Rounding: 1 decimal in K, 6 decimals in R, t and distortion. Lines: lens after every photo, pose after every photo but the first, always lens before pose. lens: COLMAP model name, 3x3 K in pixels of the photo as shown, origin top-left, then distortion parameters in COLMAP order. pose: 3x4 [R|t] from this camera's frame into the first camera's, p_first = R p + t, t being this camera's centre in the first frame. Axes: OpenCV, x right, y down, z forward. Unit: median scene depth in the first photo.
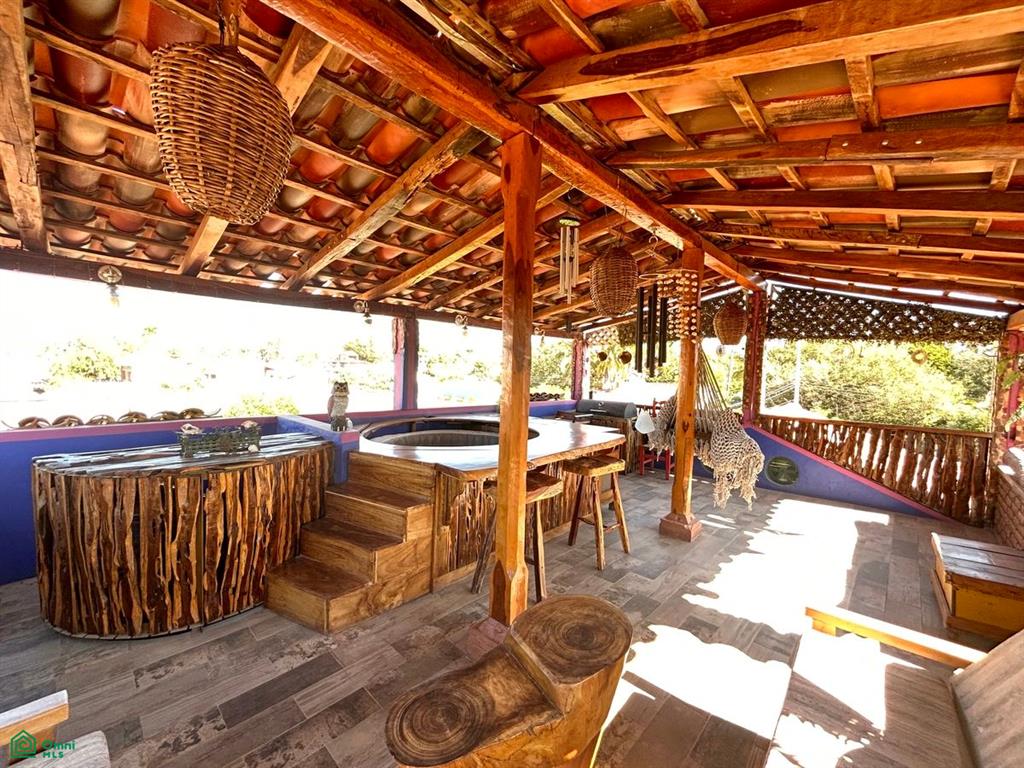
lens RADIAL K [[414.3, 0, 510.5], [0, 414.3, 388.2], [0, 0, 1]] dist [-0.000332, 0.001287]
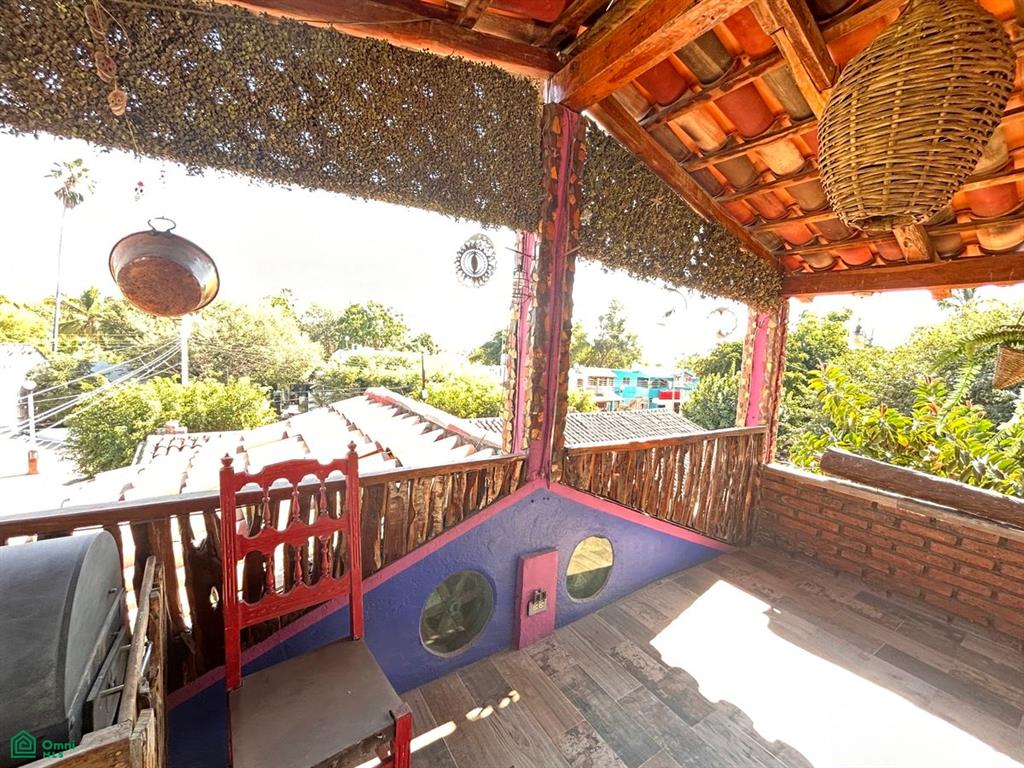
lens RADIAL K [[414.3, 0, 508.5], [0, 414.3, 389.4], [0, 0, 1]] dist [-0.000332, 0.001287]
pose [[0.234337, -0.104488, 0.966524, 0.043953], [0.001149, 0.994236, 0.107205, -0.006749], [-0.972155, -0.024012, 0.233107, 0.189185]]
